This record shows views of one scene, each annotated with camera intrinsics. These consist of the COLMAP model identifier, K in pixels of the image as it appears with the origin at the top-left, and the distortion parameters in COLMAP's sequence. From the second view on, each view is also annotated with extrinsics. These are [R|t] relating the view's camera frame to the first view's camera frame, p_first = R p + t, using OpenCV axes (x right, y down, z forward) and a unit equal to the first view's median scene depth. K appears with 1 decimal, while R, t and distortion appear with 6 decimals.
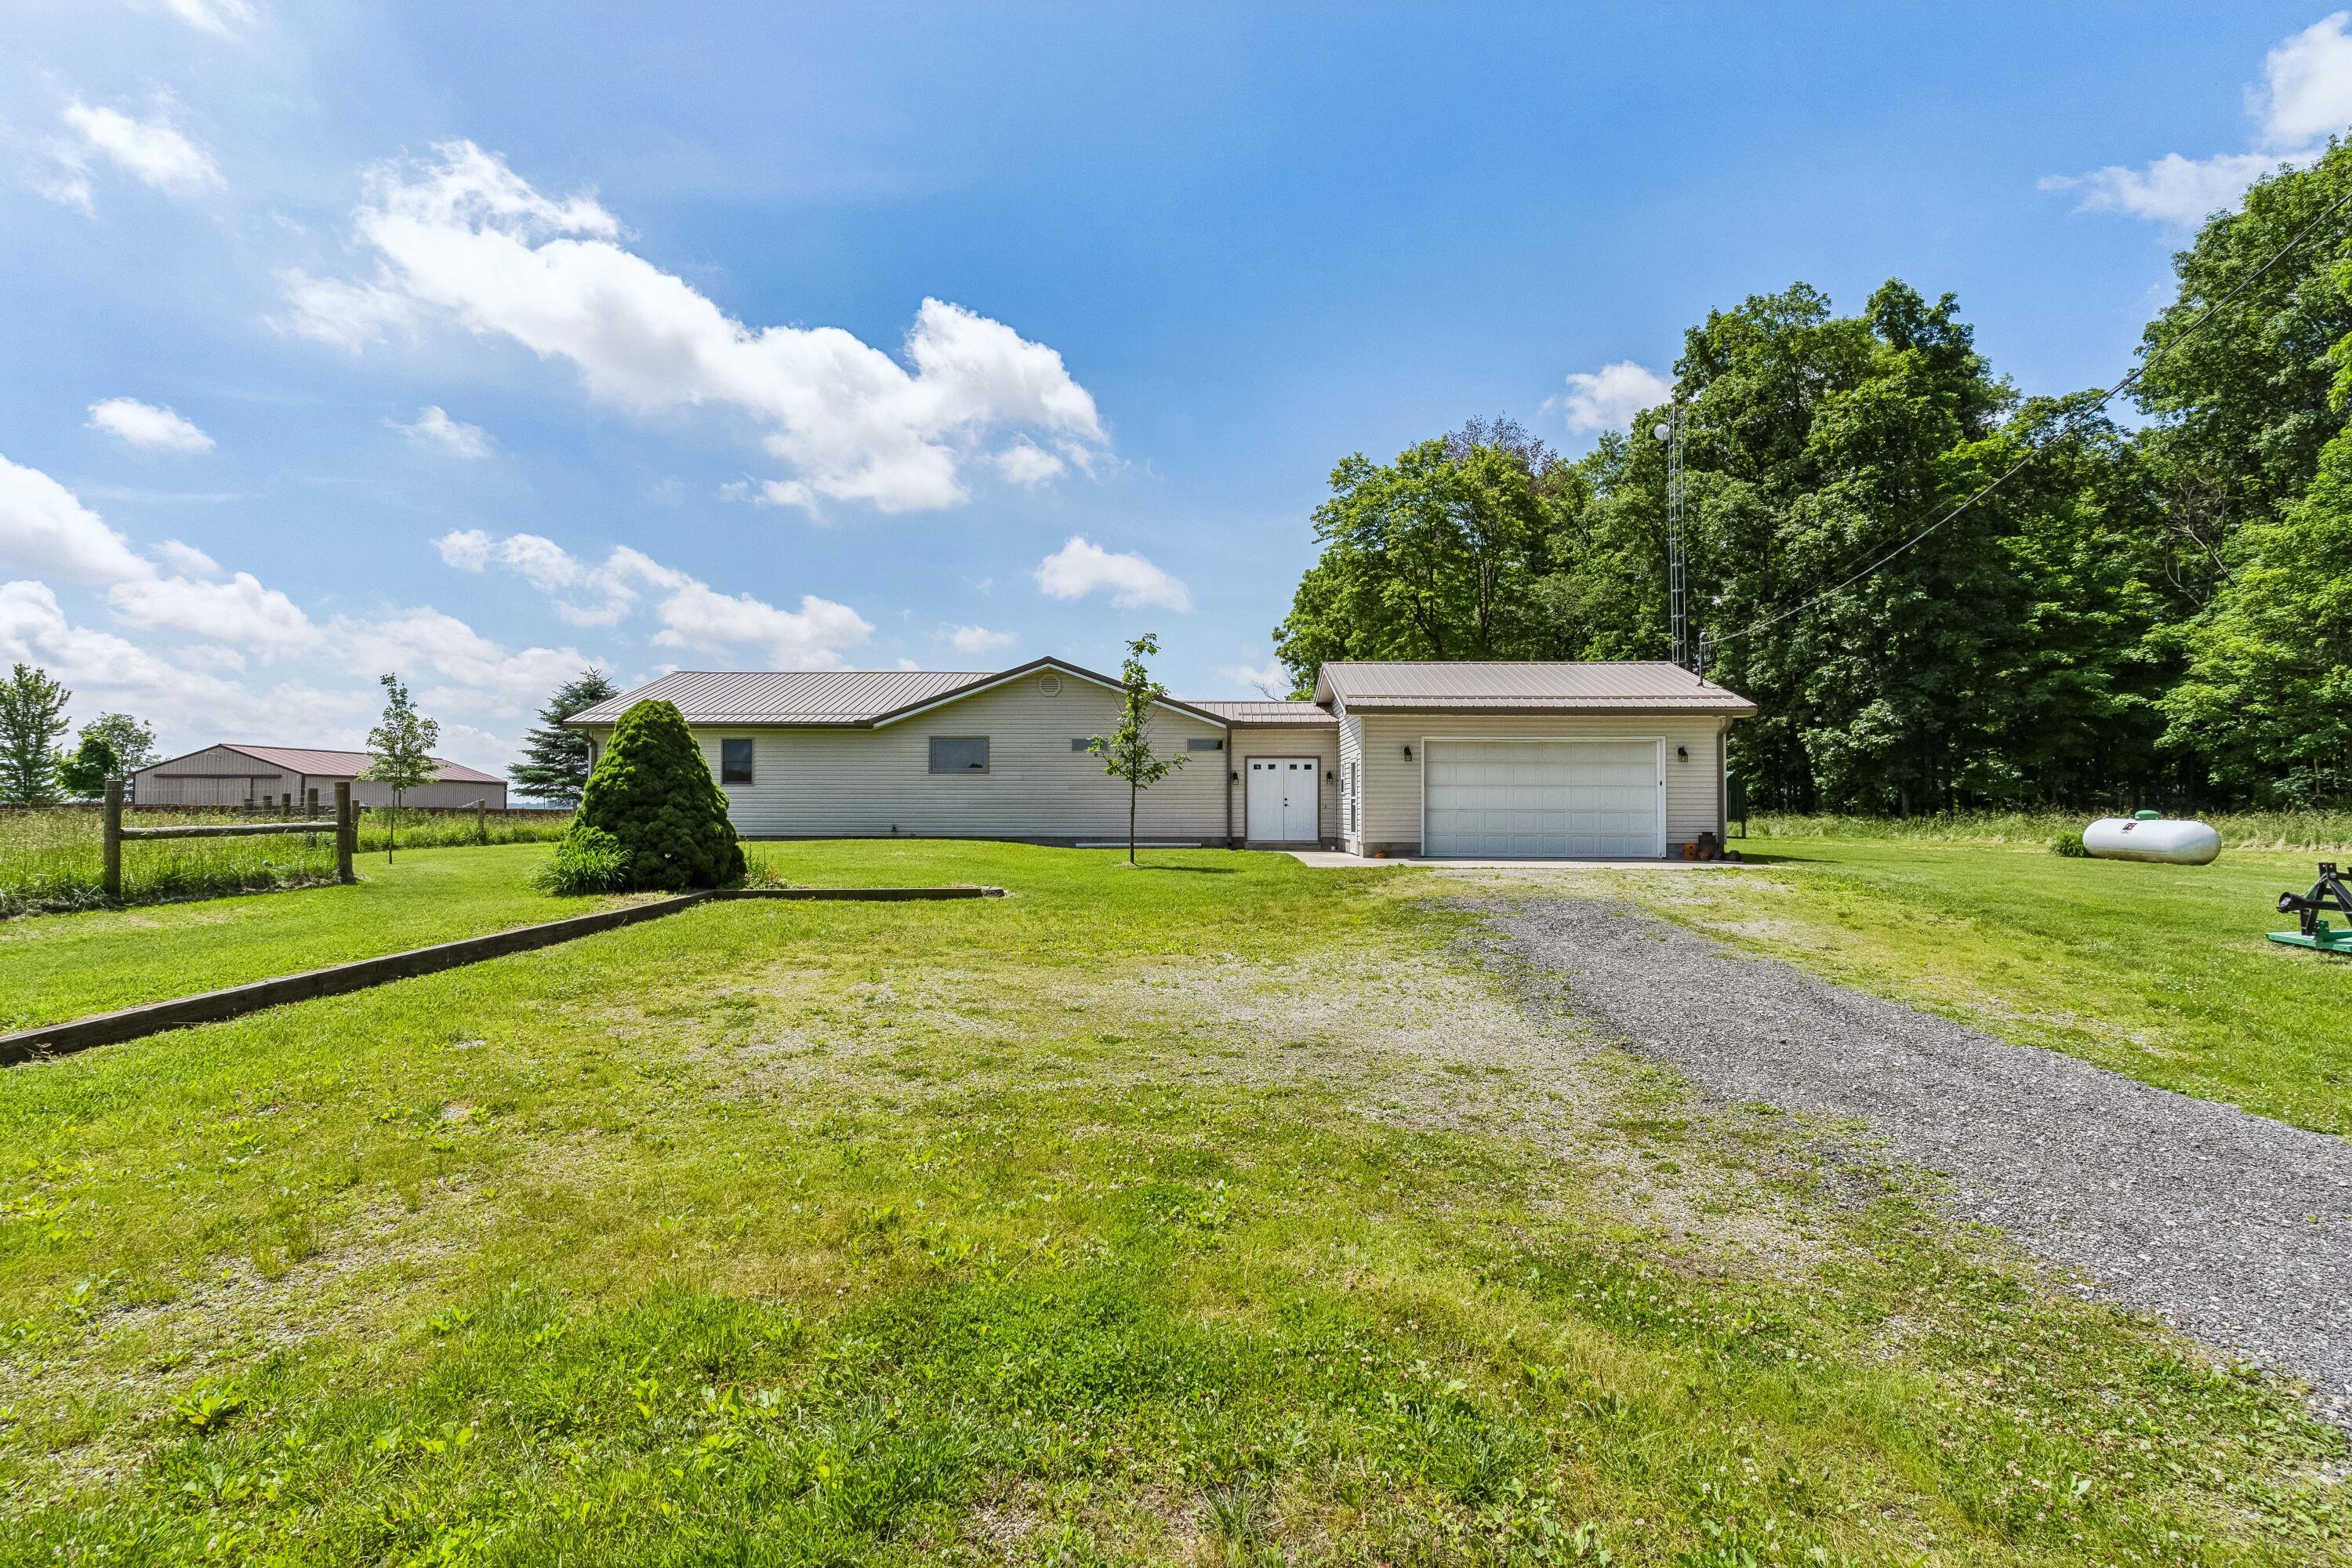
lens RADIAL K [[1165.6, 0, 1118.3], [0, 1165.6, 776.4], [0, 0, 1]] dist [0.000846, -0.000068]
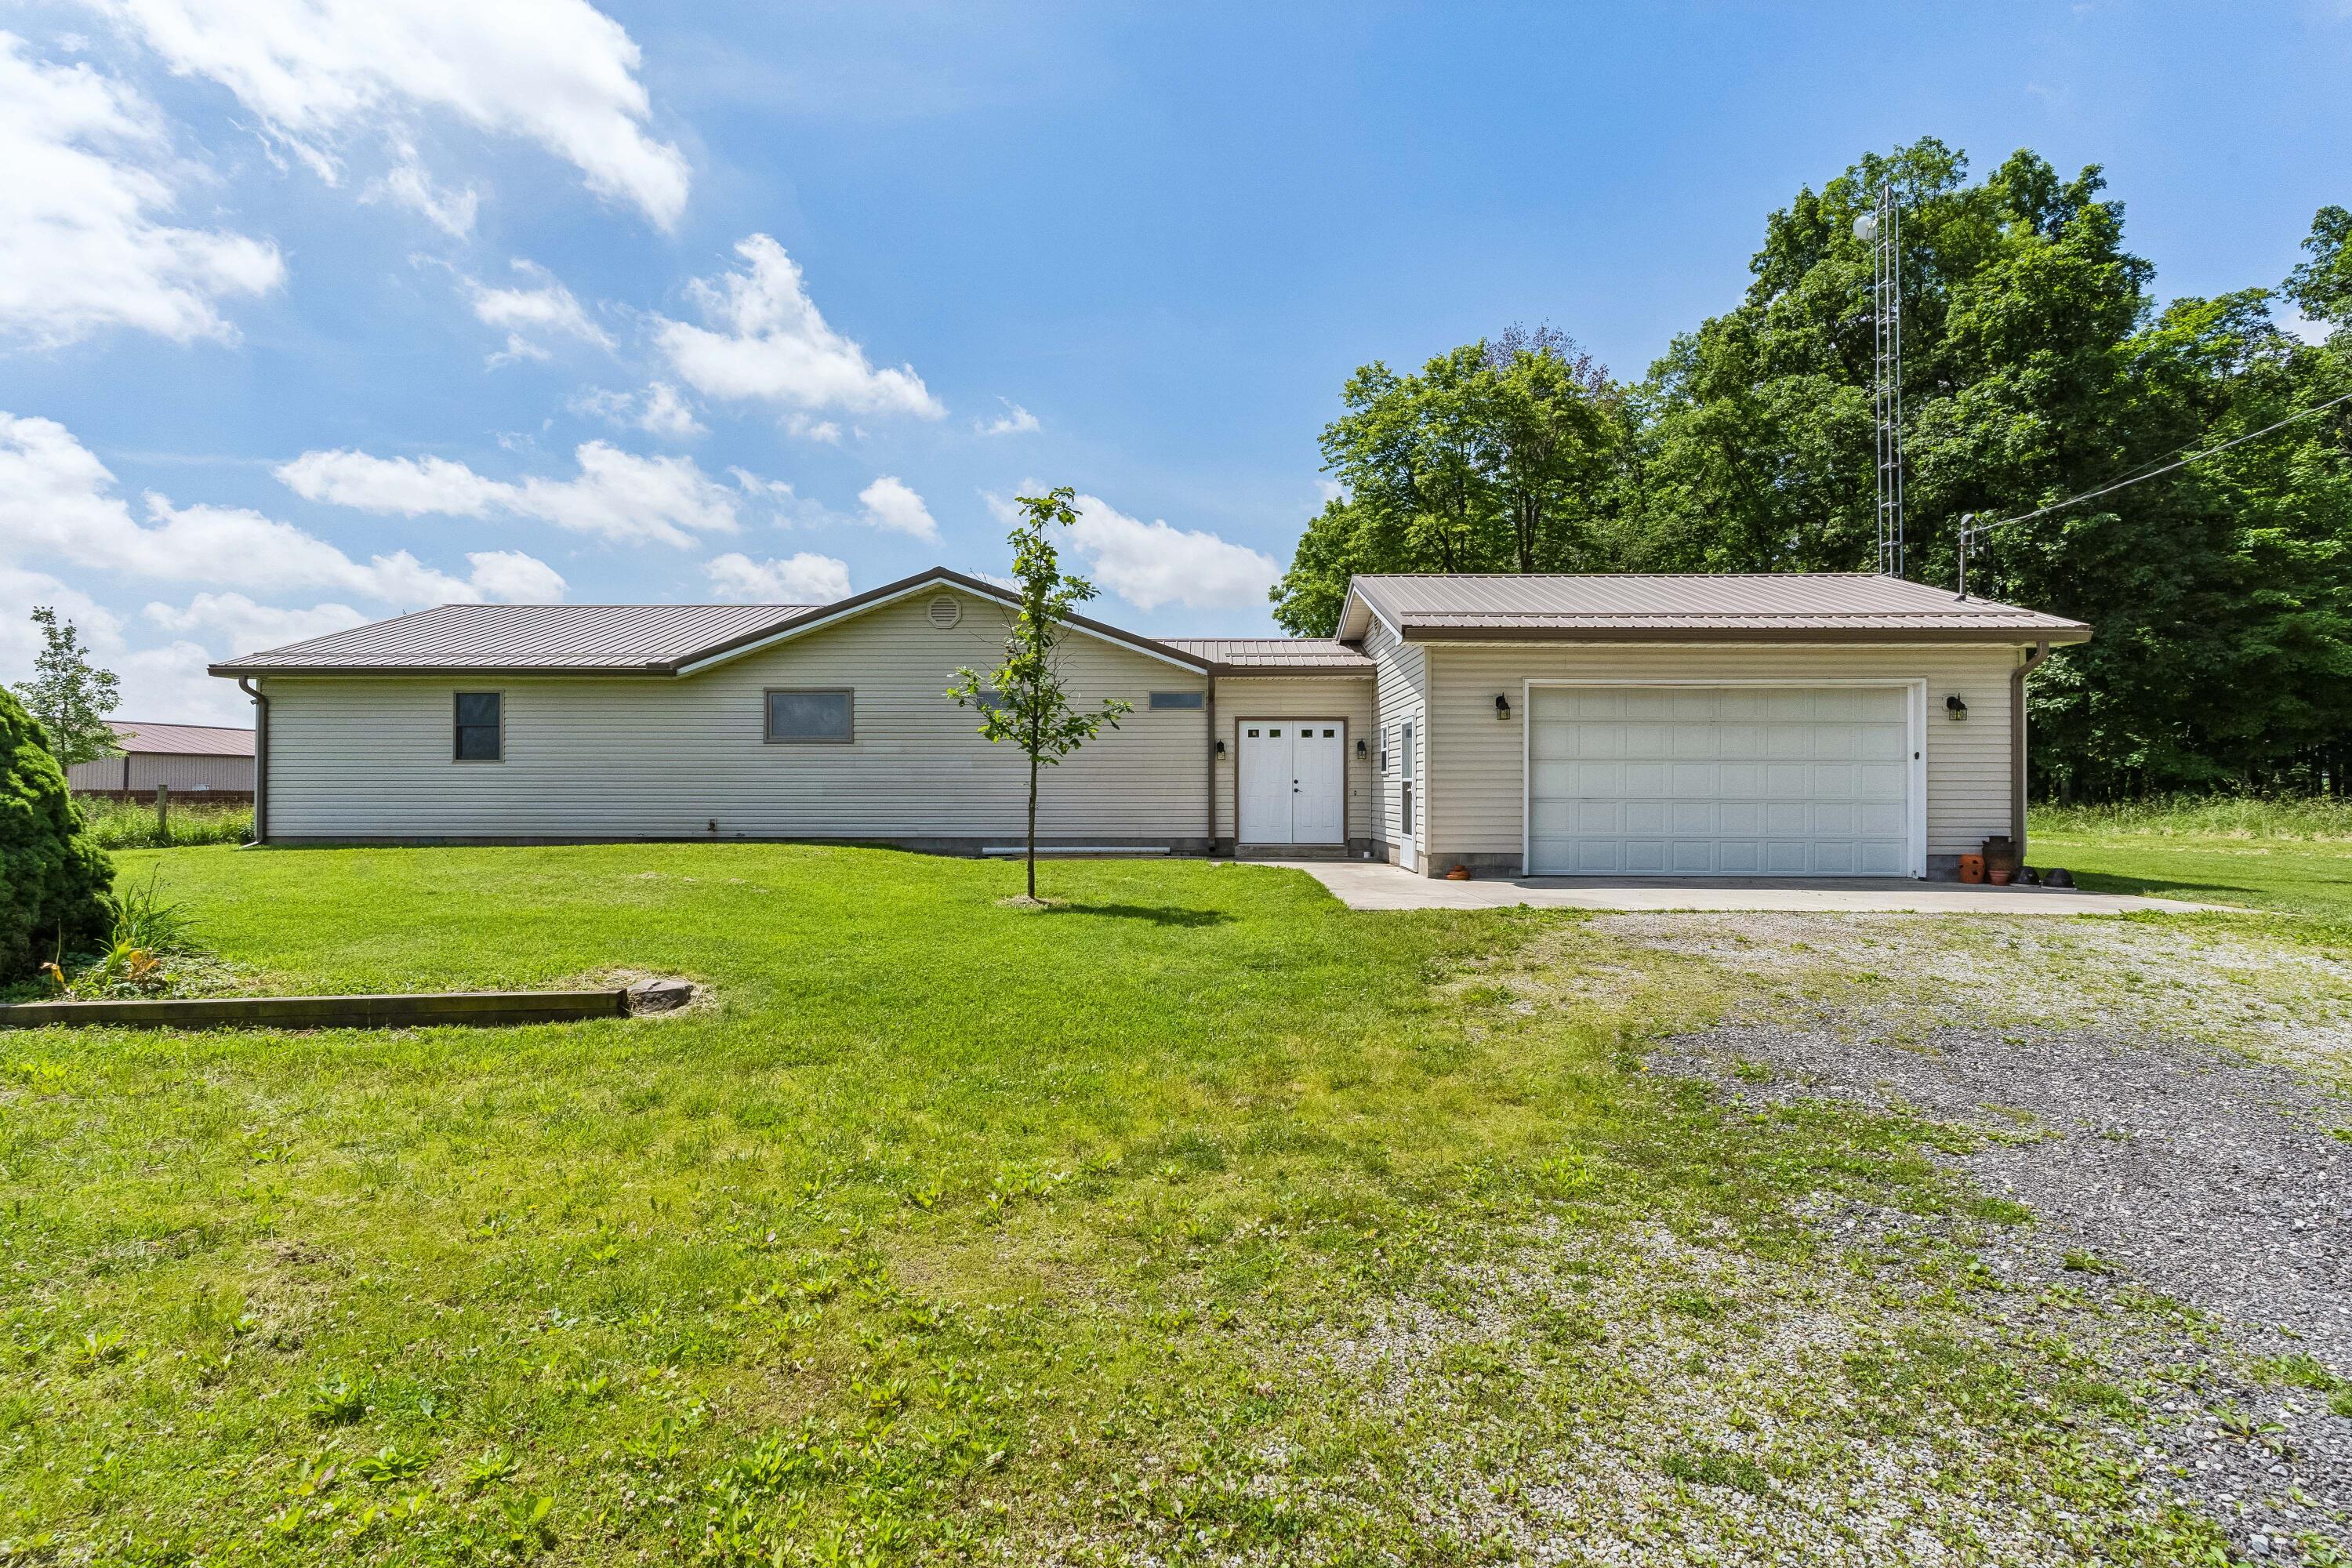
lens RADIAL K [[1069.1, 0, 1167.3], [0, 1069.1, 784.6], [0, 0, 1]] dist [-0.002173, -0.000569]
pose [[0.999293, -0.000574, 0.037601, 0.037823], [-0.000347, 0.999700, 0.024481, 0.005089], [-0.037603, -0.024476, 0.998993, 0.316667]]
